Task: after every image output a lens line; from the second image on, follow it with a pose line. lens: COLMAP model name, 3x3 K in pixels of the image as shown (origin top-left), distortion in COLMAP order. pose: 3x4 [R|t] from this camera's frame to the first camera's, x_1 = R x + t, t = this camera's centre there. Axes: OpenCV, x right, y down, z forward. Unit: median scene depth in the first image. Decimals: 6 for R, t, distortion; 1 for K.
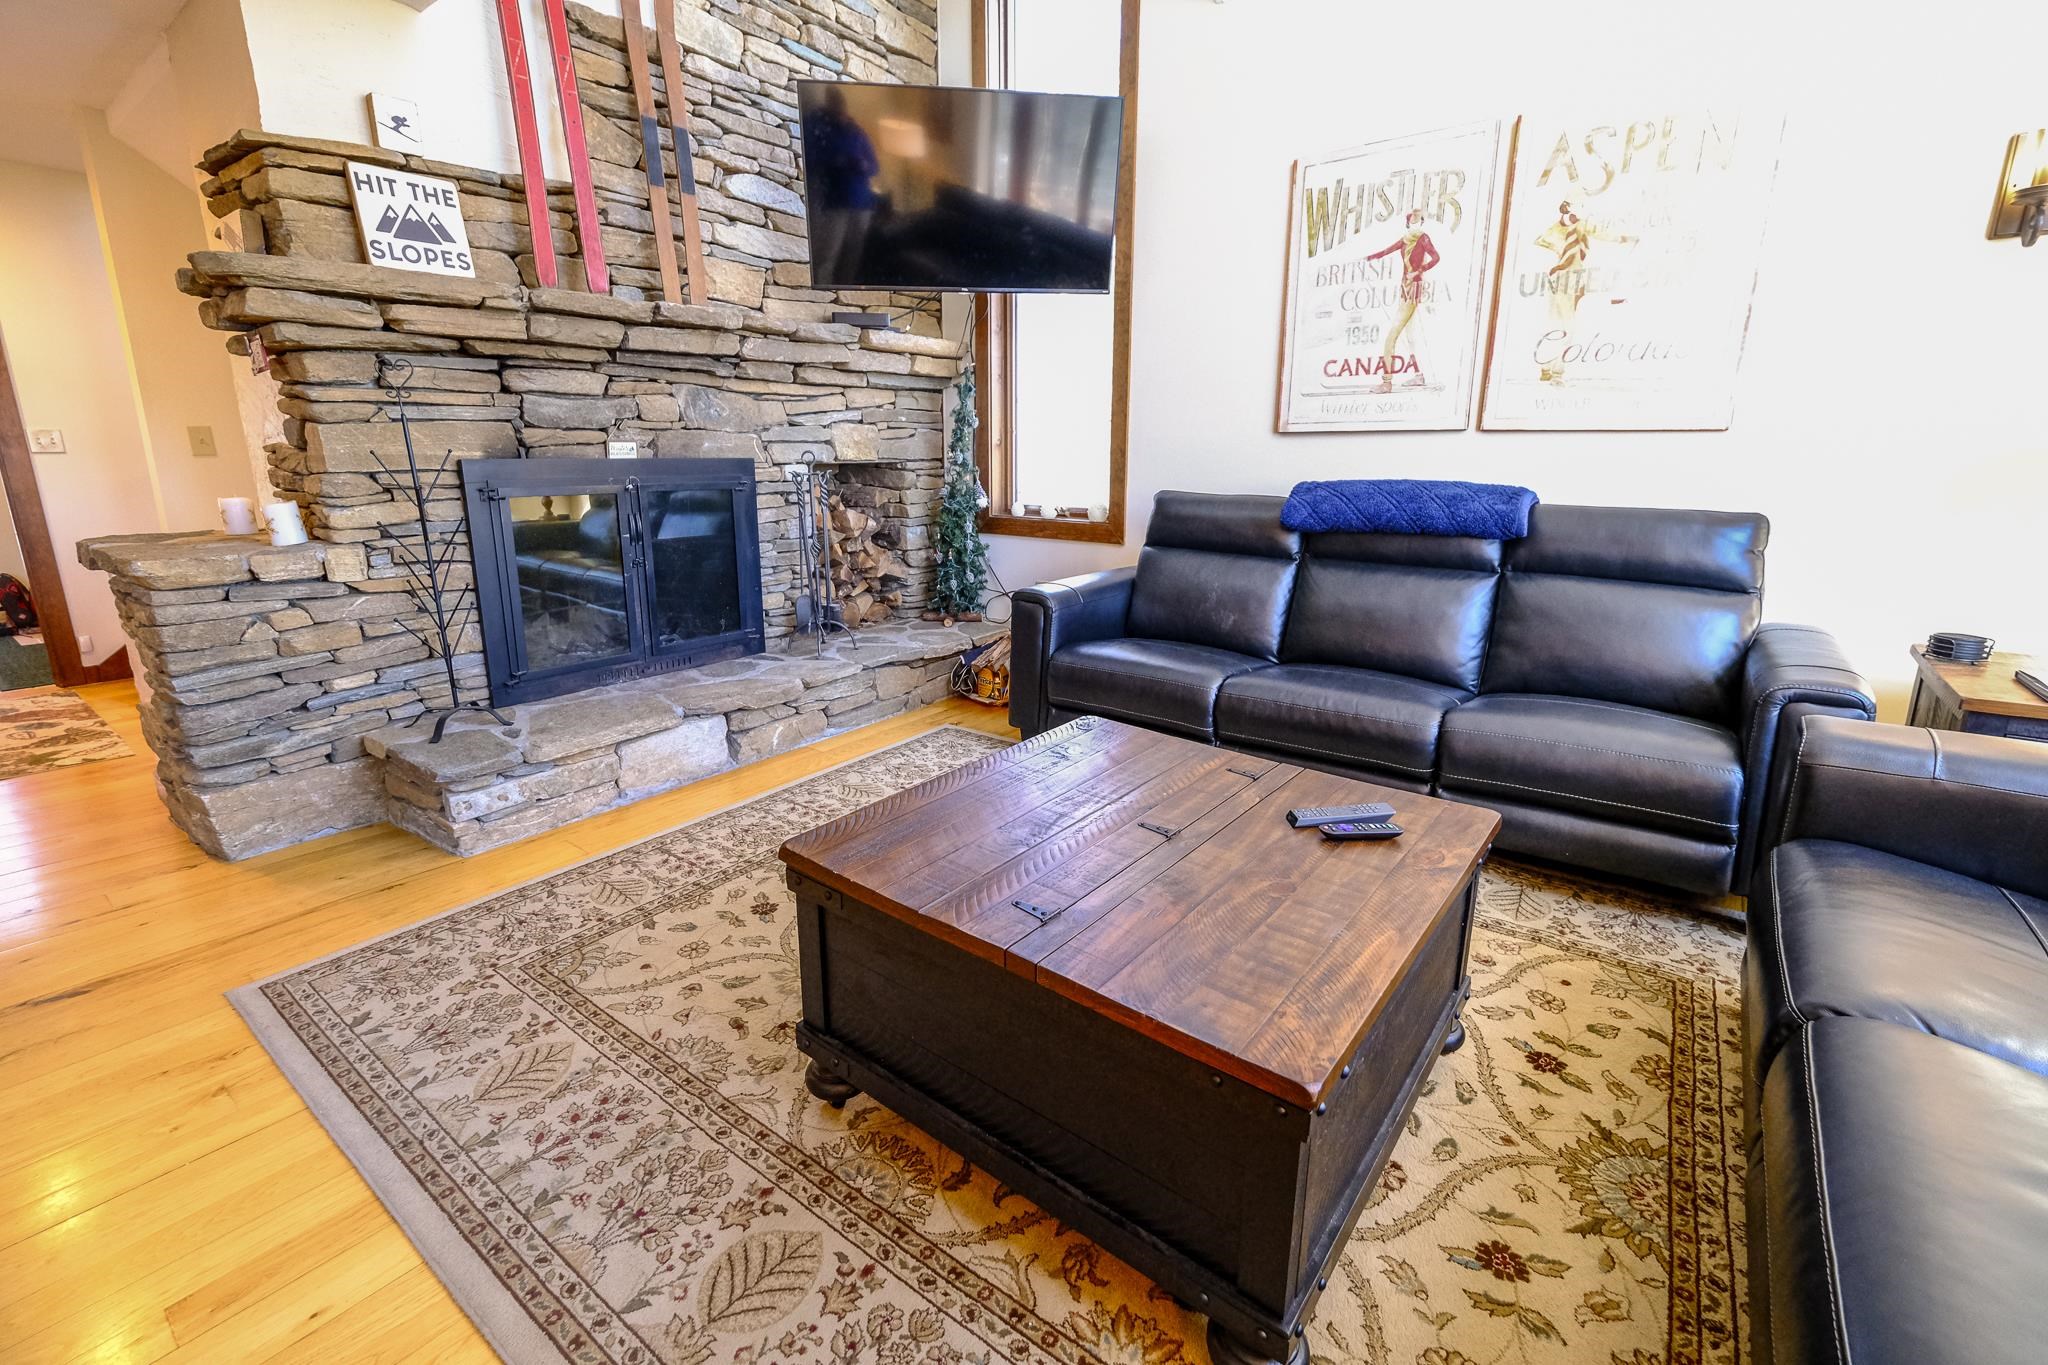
lens RADIAL K [[904.9, 0, 1017.0], [0, 904.9, 662.1], [0, 0, 1]] dist [-0.005094, -0.001674]
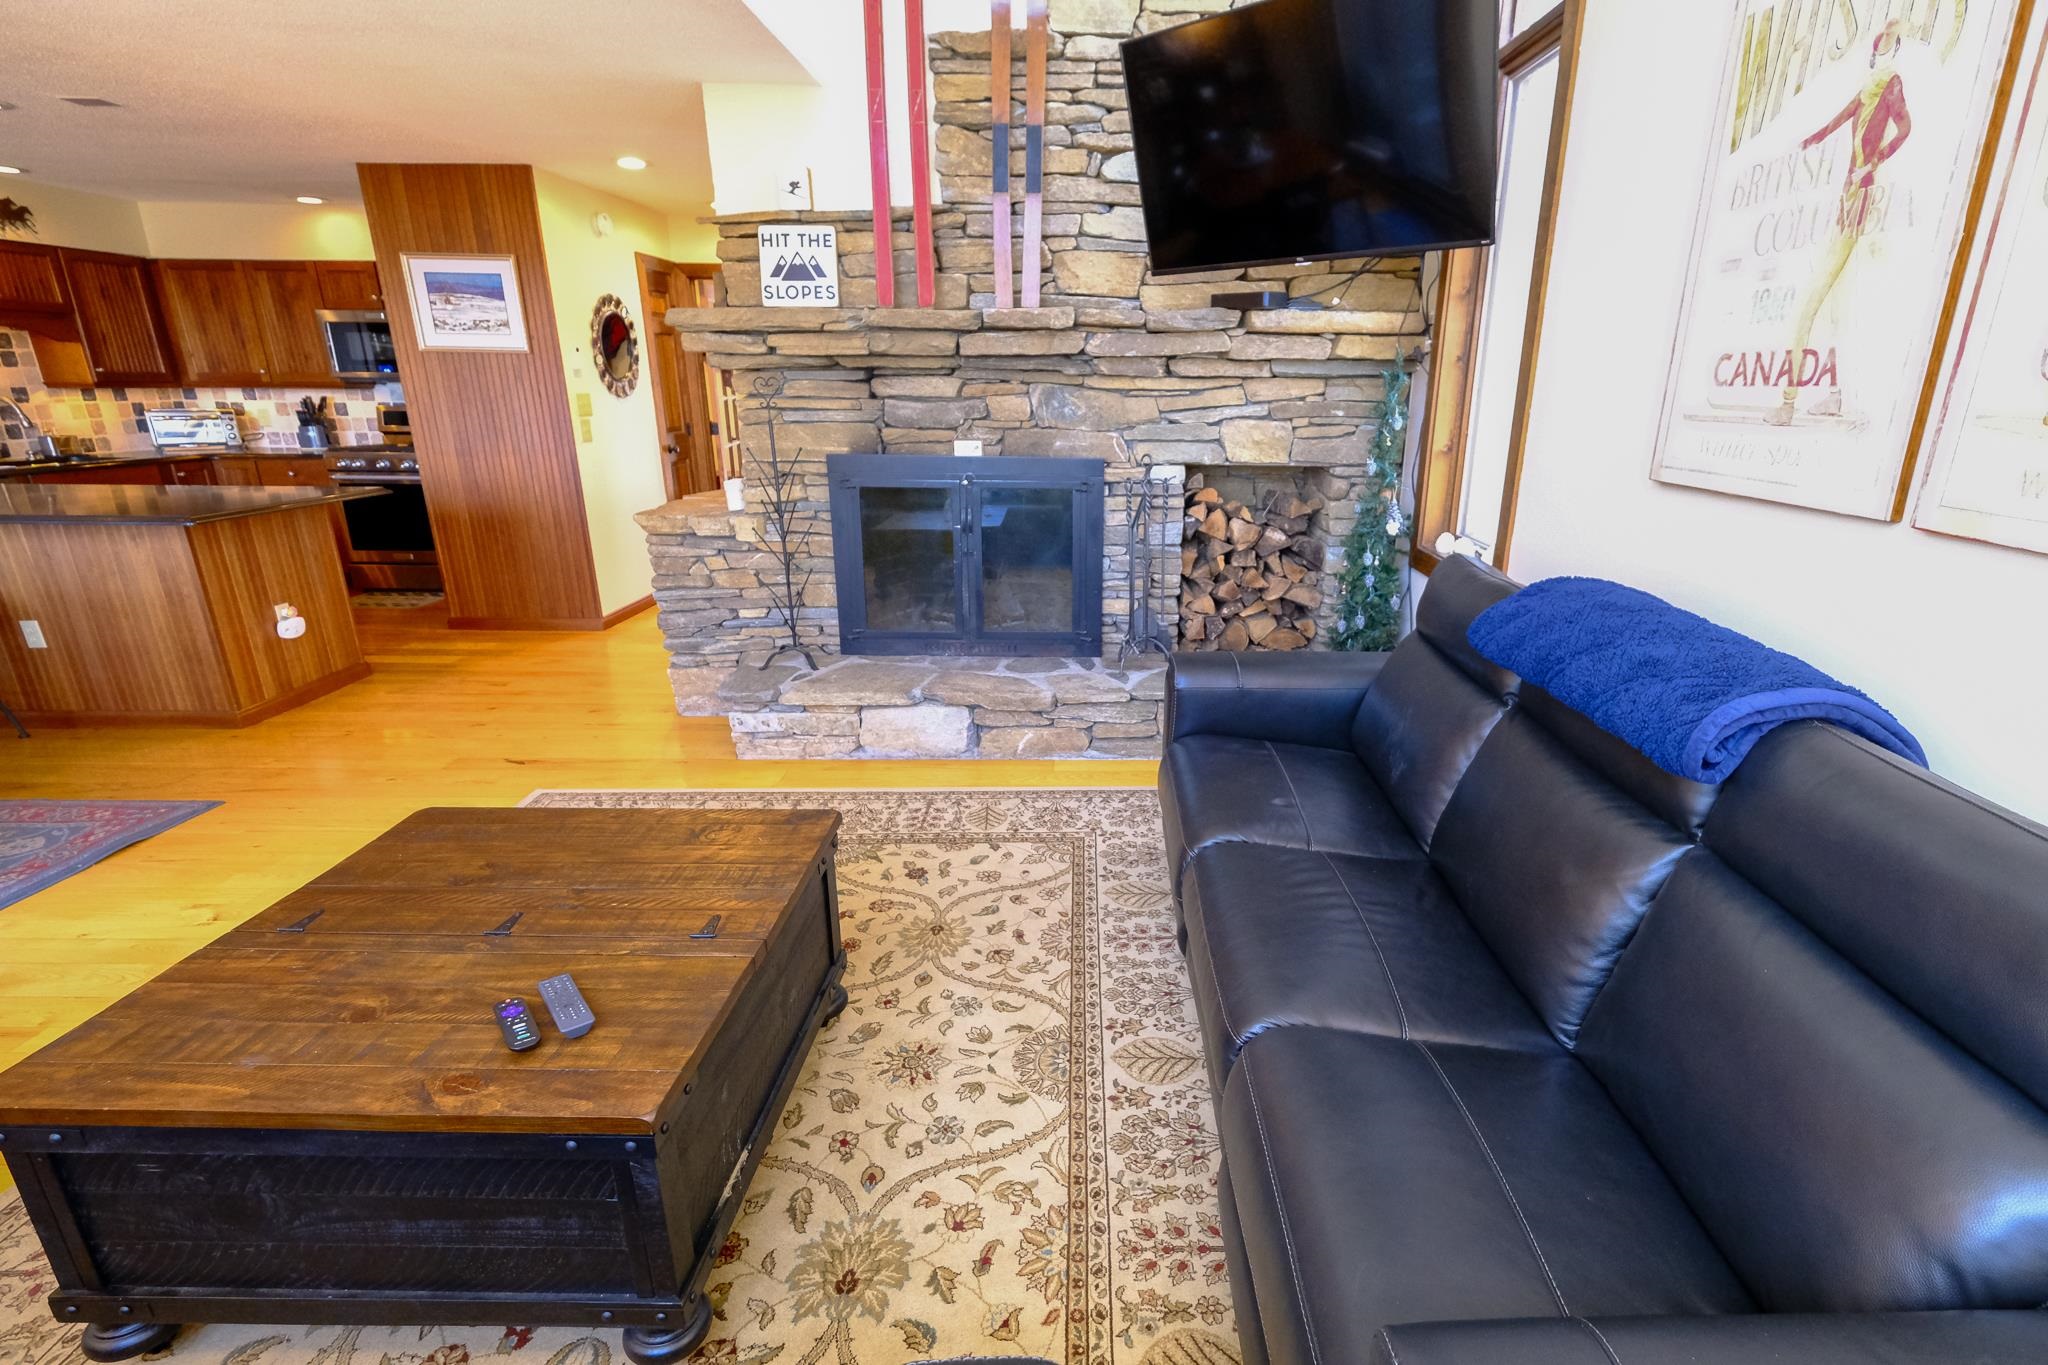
lens RADIAL K [[956.9, 0, 1028.9], [0, 956.9, 691.2], [0, 0, 1]] dist [0.001076, 0.000625]
pose [[0.611844, 0.247423, -0.751284, 0.581615], [-0.190810, 0.967935, 0.163379, -0.163484], [0.767618, 0.043390, 0.639437, 0.354961]]
